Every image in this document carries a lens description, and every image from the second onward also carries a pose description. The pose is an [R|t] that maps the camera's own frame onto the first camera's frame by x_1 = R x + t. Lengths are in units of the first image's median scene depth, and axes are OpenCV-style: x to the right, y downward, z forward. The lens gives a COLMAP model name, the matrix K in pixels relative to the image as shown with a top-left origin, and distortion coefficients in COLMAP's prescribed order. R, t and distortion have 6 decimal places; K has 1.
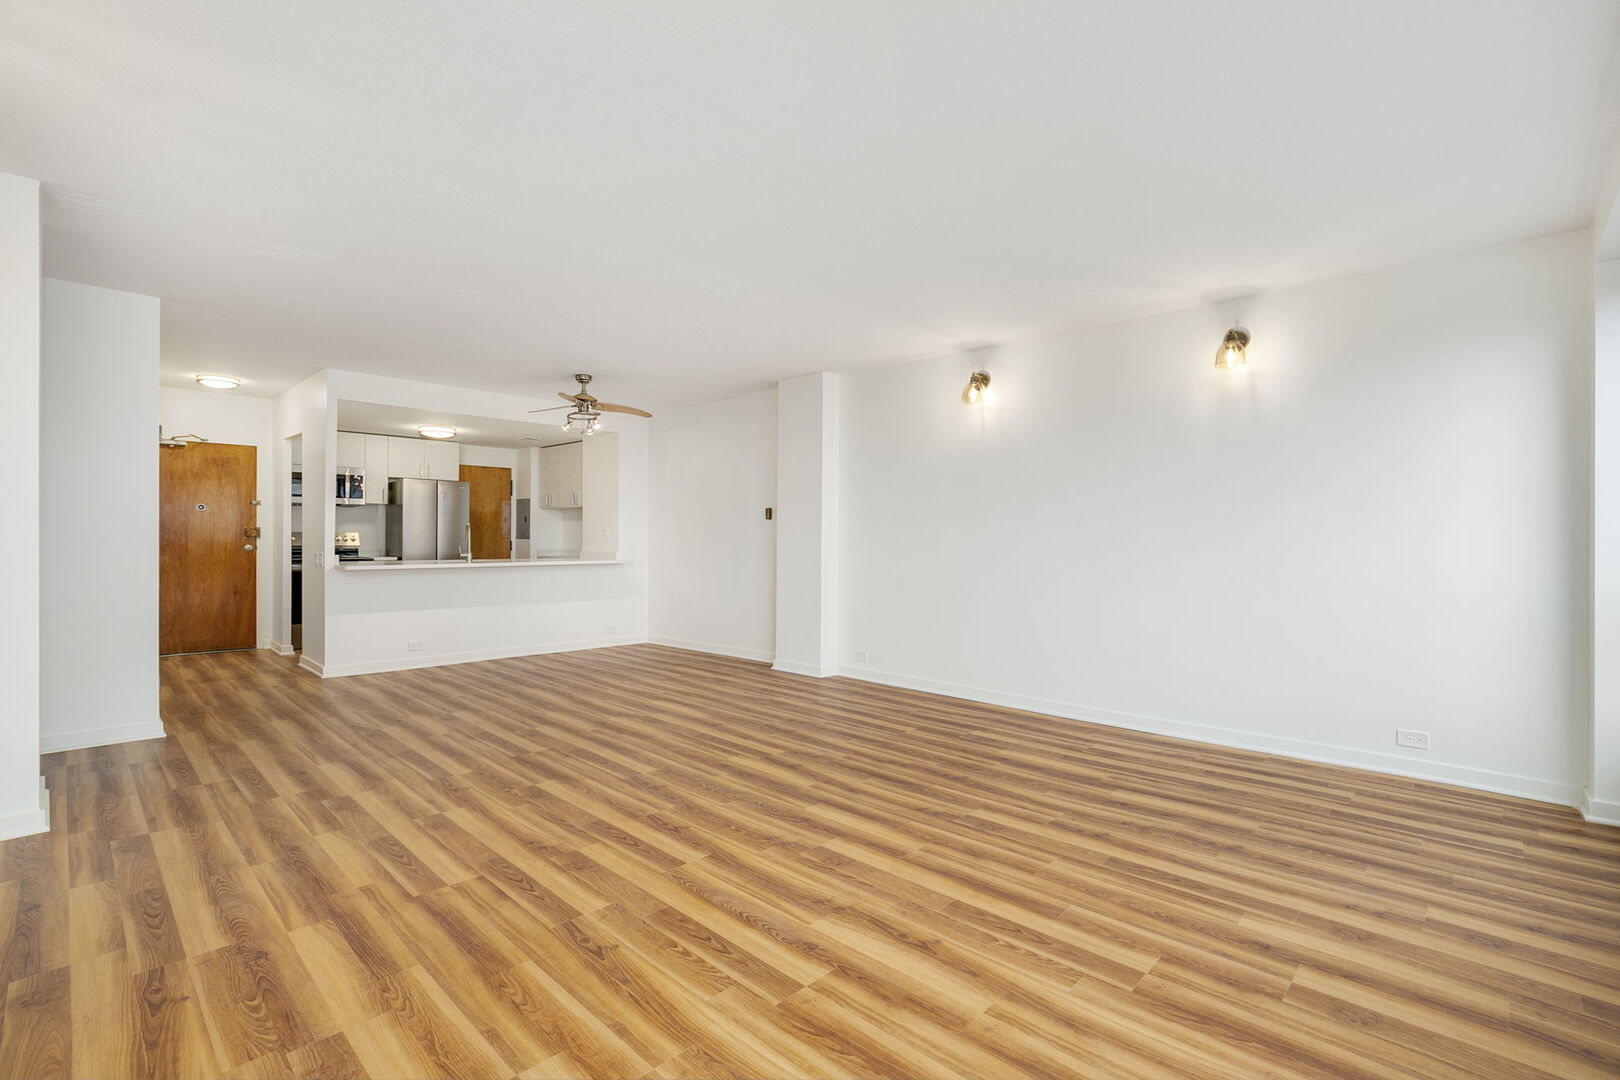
lens RADIAL K [[732.8, 0, 827.4], [0, 732.8, 537.4], [0, 0, 1]] dist [-0.011922, 0.000299]
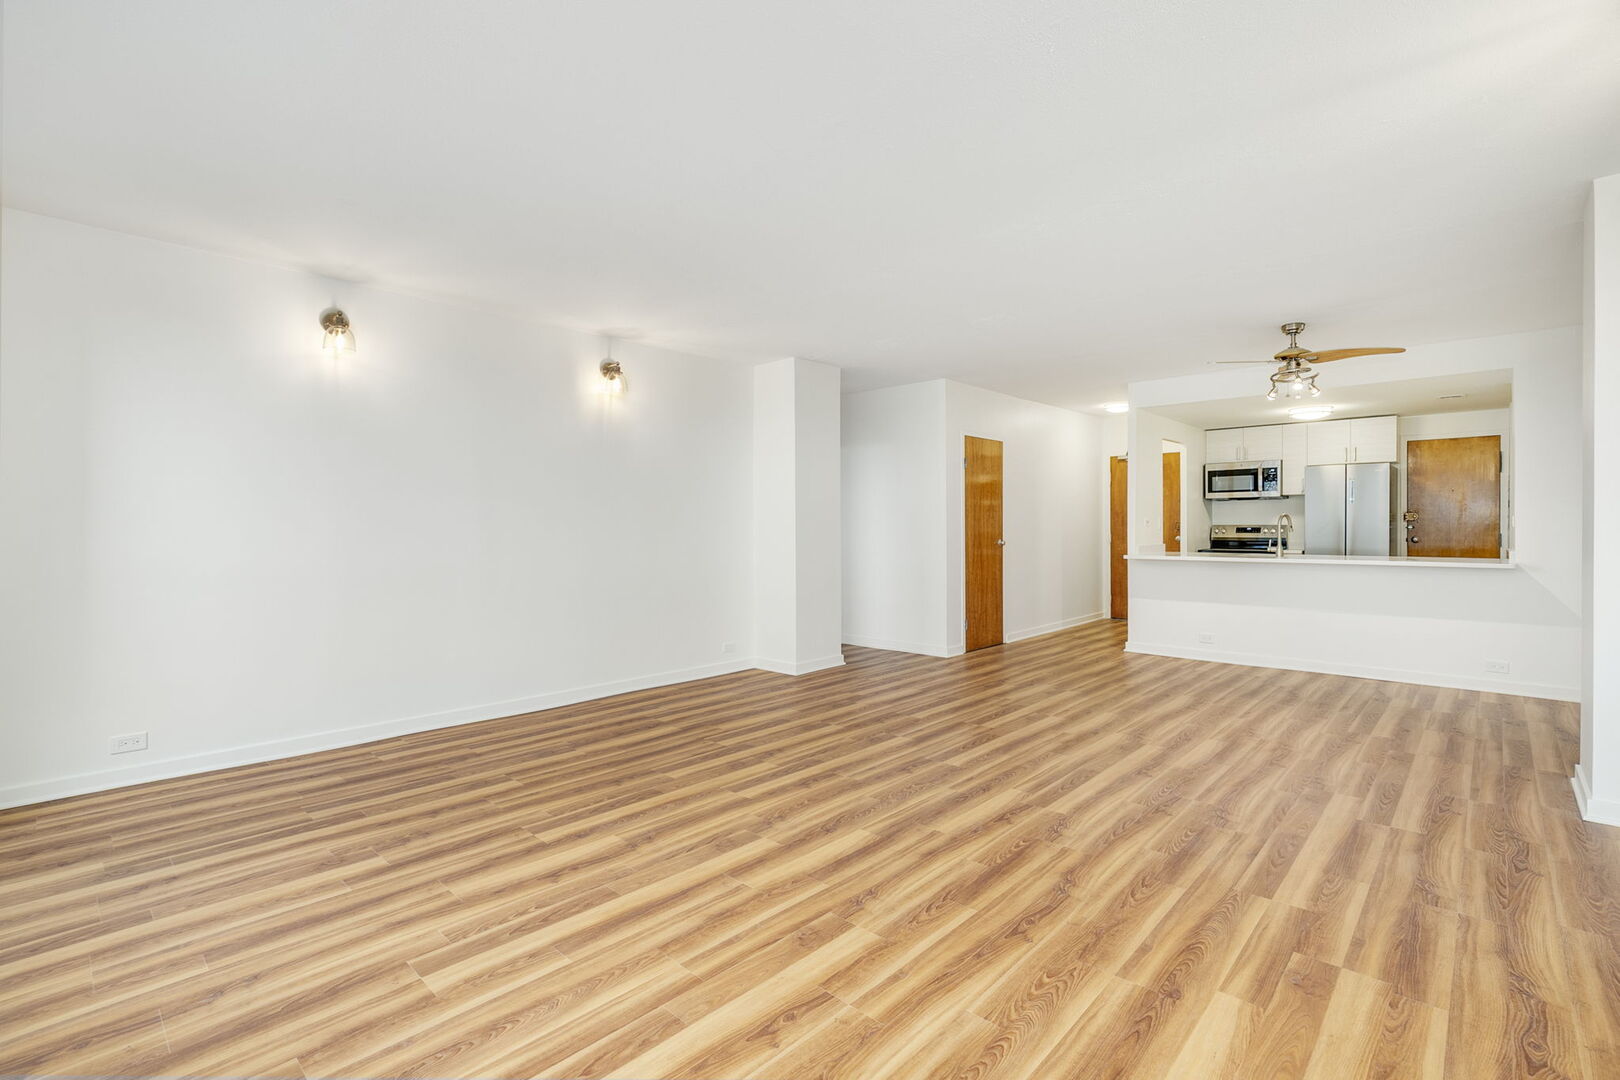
lens RADIAL K [[732.8, 0, 827.4], [0, 732.8, 537.4], [0, 0, 1]] dist [-0.011922, 0.000299]
pose [[0.015285, 0.008919, -0.999843, 0.901398], [0.002732, 0.999956, 0.008962, -0.000383], [0.999879, -0.002868, 0.015260, 0.974560]]
